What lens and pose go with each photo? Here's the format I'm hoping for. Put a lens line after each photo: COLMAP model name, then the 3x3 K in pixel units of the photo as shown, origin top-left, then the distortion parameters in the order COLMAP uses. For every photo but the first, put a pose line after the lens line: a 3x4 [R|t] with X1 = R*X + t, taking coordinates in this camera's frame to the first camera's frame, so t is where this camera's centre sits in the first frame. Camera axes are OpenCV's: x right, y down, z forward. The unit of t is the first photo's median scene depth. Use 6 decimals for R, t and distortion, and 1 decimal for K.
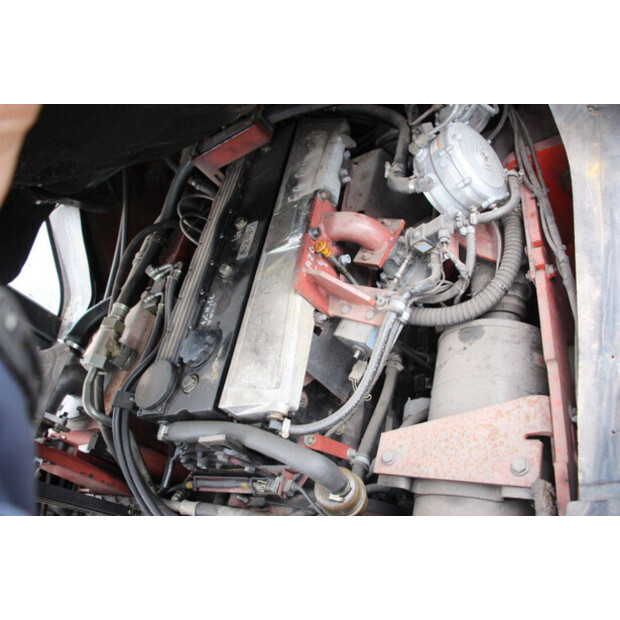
lens RADIAL K [[515.1, 0, 310.7], [0, 515.1, 310.9], [0, 0, 1]] dist [-0.130200, 0.084116]
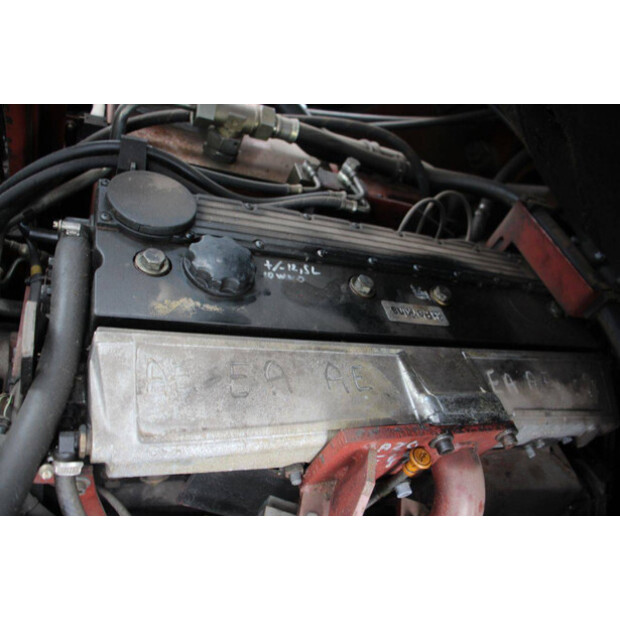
lens RADIAL K [[515.1, 0, 310.2], [0, 515.1, 308.8], [0, 0, 1]] dist [-0.130200, 0.084116]
pose [[0.121248, 0.991492, -0.047360, -0.113259], [-0.989458, 0.124530, 0.073921, -0.058273], [0.079189, 0.037898, 0.996139, 0.371540]]
